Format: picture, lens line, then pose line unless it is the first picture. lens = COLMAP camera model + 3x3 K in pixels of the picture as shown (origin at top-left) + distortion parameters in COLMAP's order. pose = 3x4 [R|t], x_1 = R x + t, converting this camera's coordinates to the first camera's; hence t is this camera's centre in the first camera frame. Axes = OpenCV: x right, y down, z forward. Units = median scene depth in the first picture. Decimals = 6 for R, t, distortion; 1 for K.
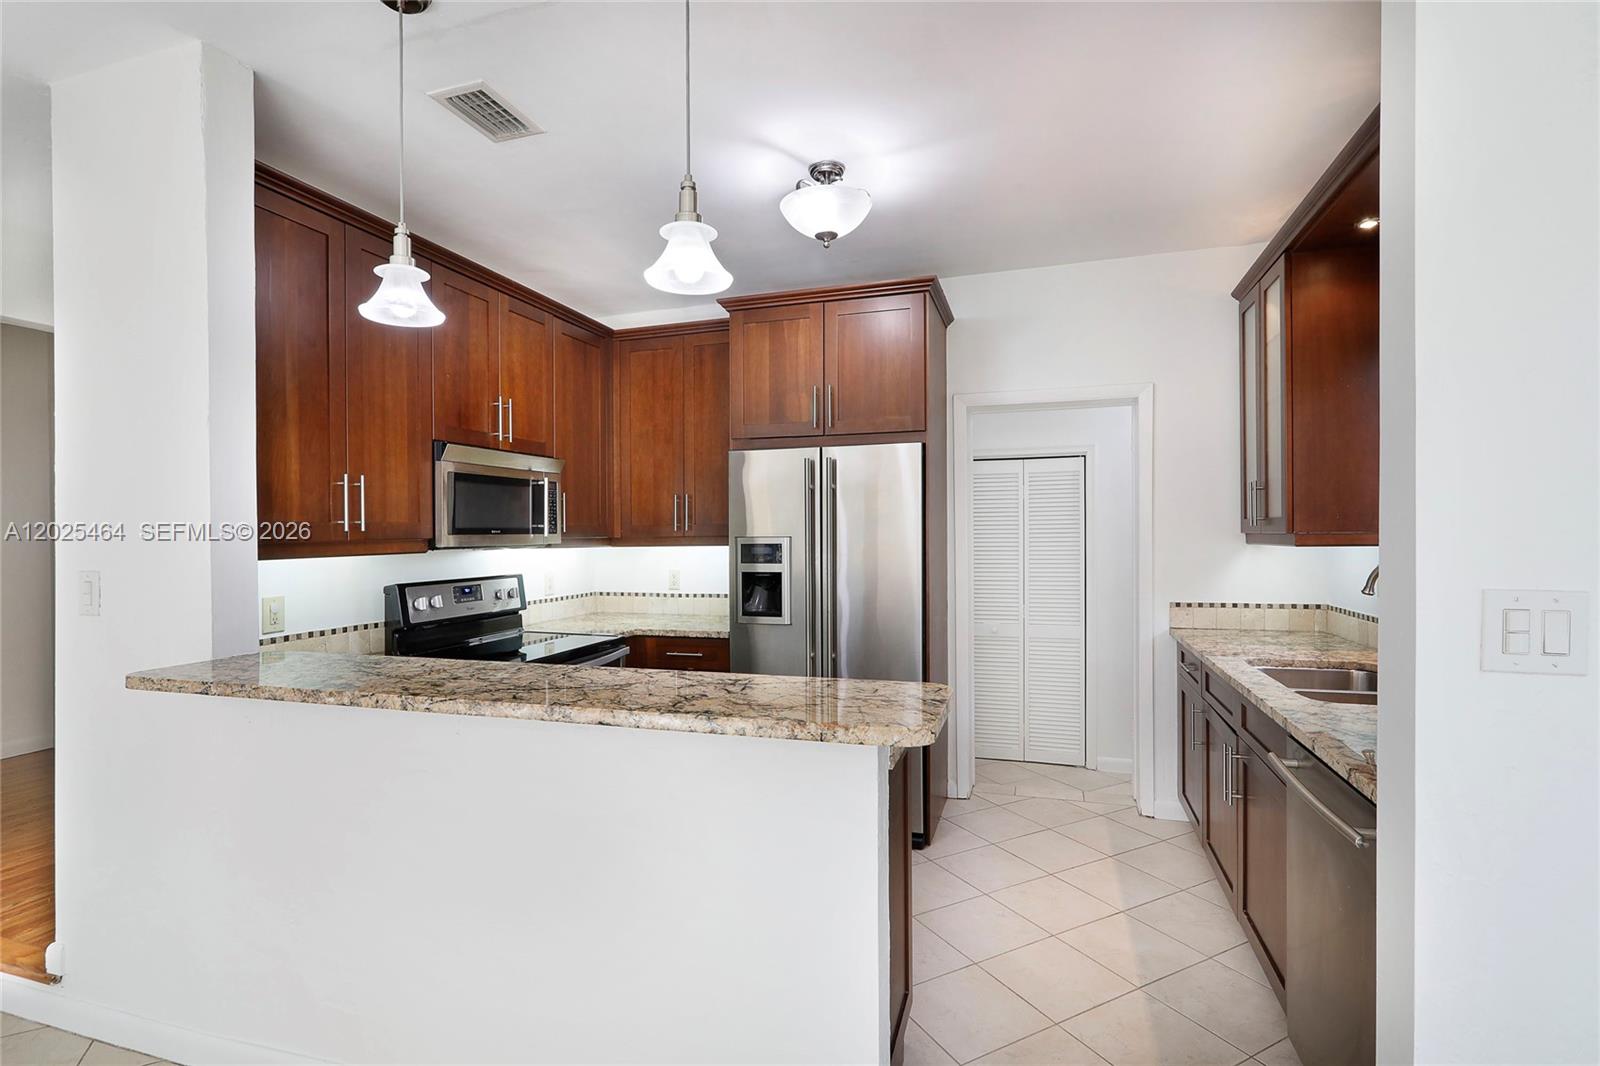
lens RADIAL K [[799.4, 0, 768.0], [0, 799.4, 547.9], [0, 0, 1]] dist [-0.002322, 0.000272]
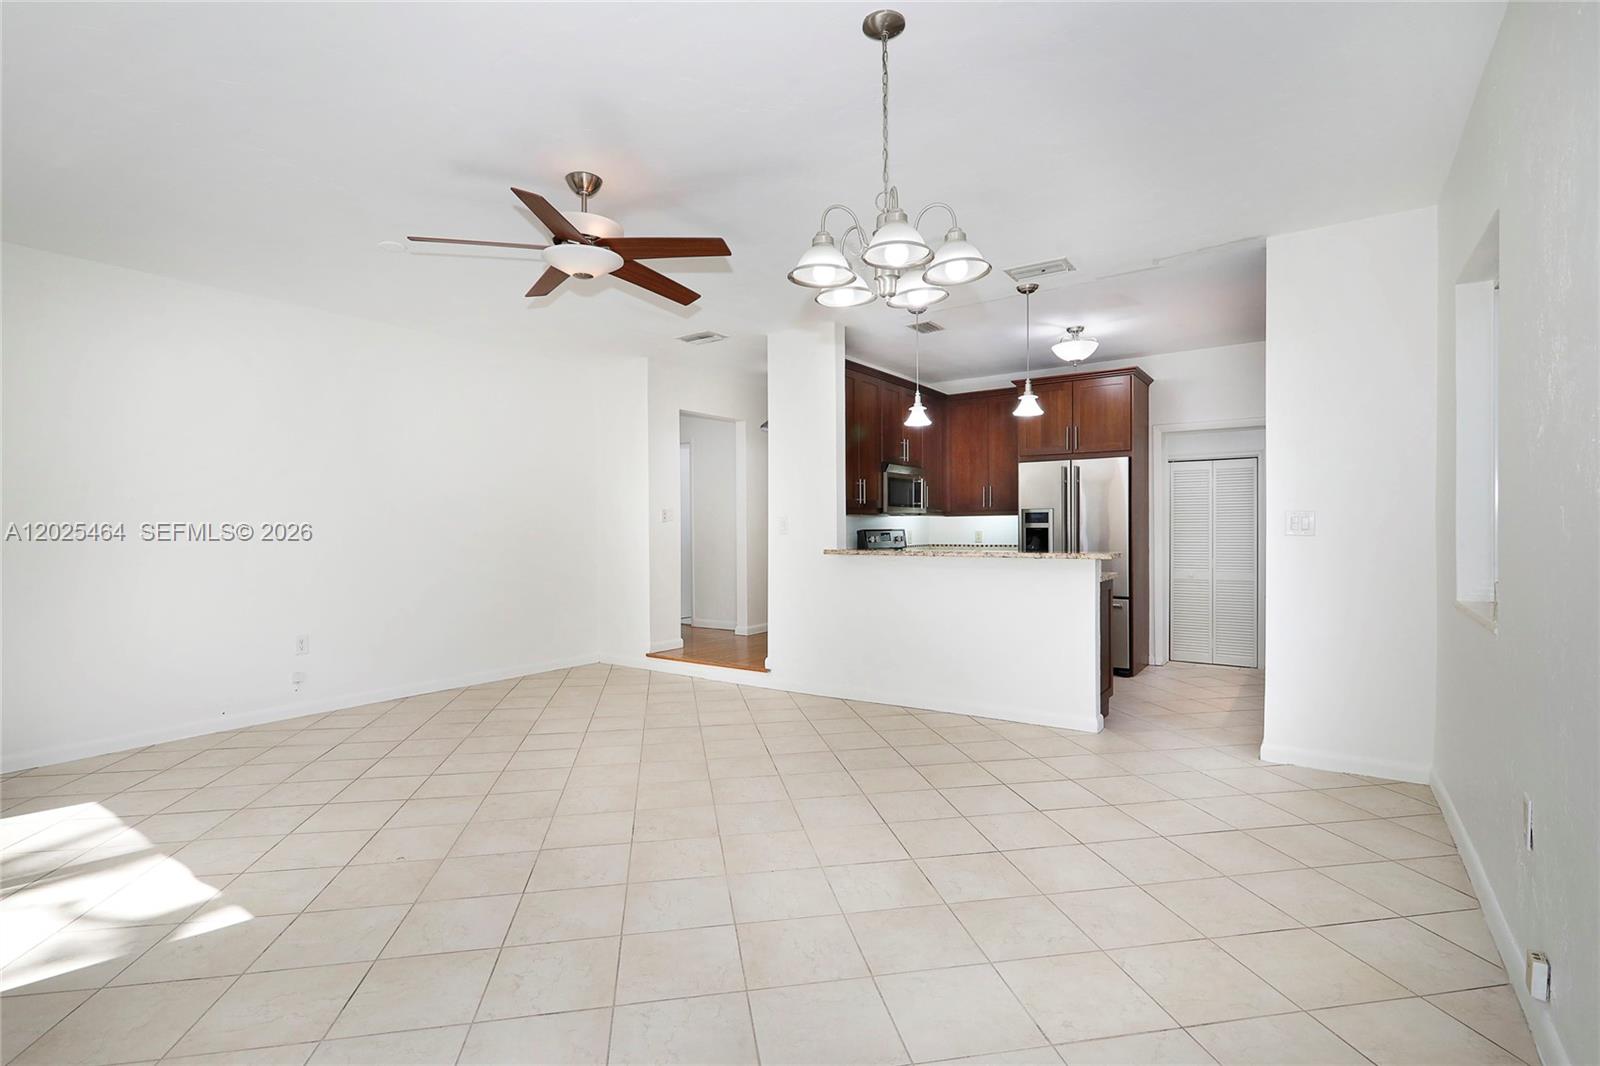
lens RADIAL K [[756.1, 0, 801.1], [0, 756.1, 531.2], [0, 0, 1]] dist [-0.002291, 0.001241]
pose [[0.965663, 0.003858, -0.259769, -0.083321], [-0.006783, 0.999923, -0.010362, 0.062201], [0.259709, 0.011768, 0.965615, -0.866454]]
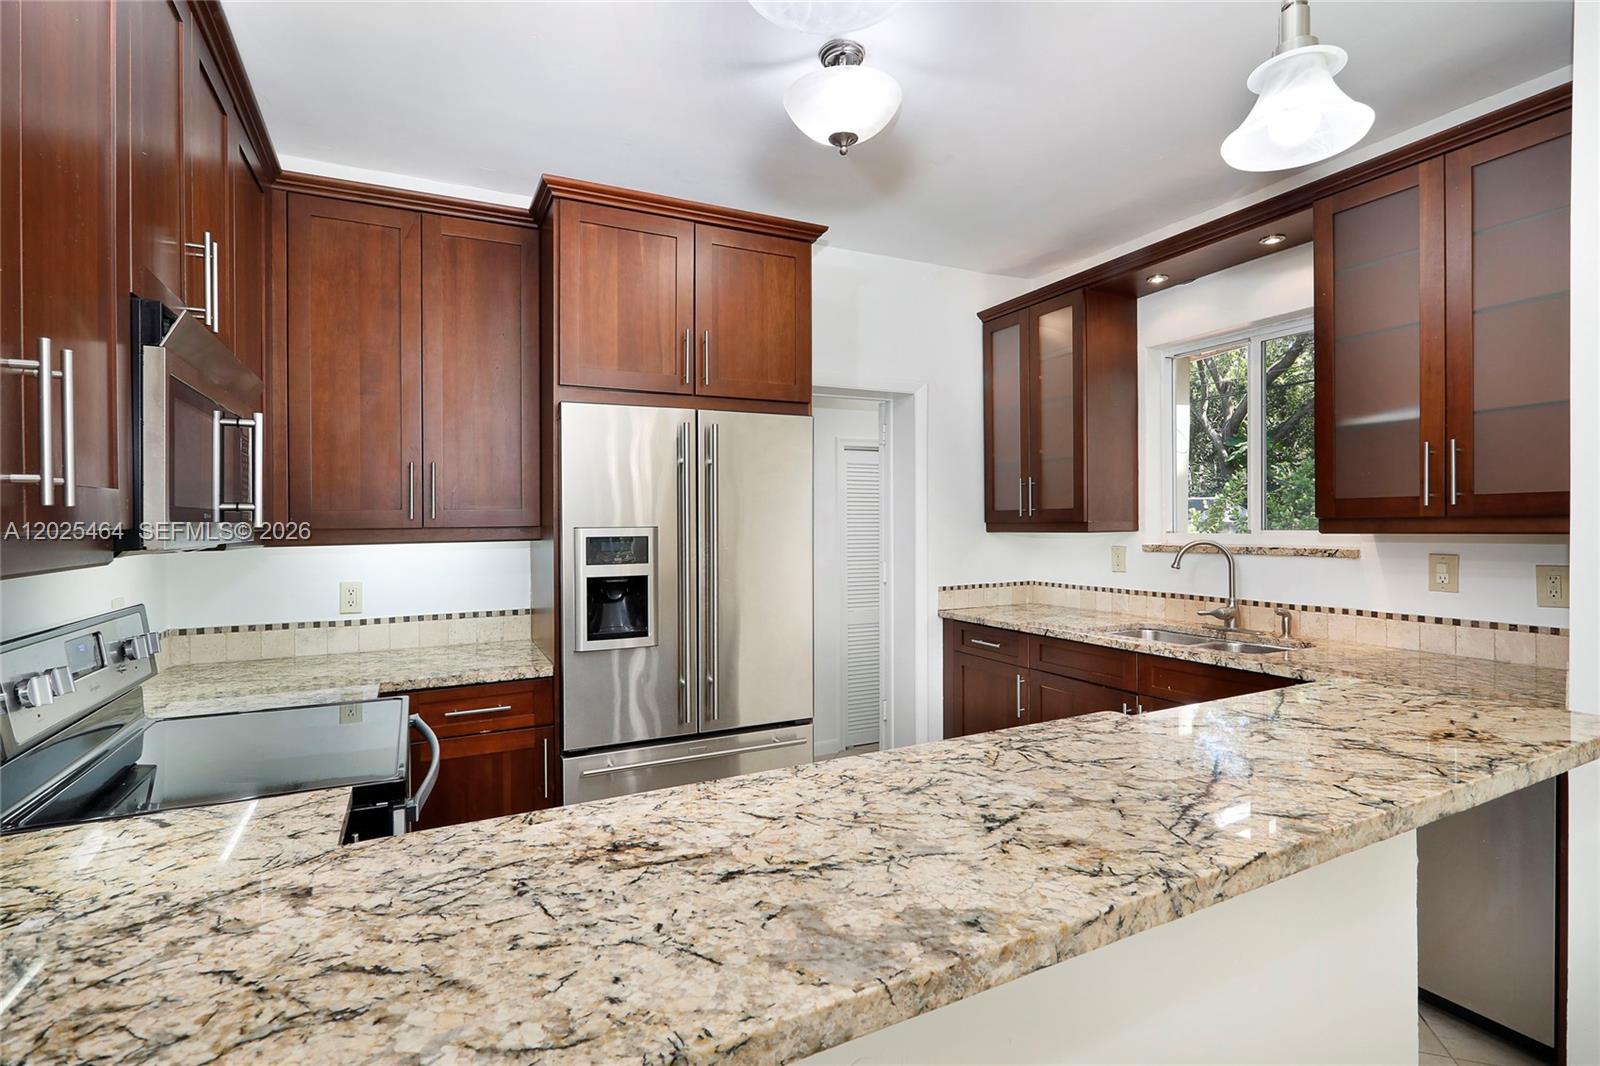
lens RADIAL K [[793.2, 0, 831.7], [0, 793.2, 530.8], [0, 0, 1]] dist [-0.006009, -0.000068]
pose [[0.681641, -0.005465, 0.731667, -0.411927], [0.017852, 0.999799, -0.009164, -0.000570], [-0.731469, 0.019308, 0.681601, 0.393467]]
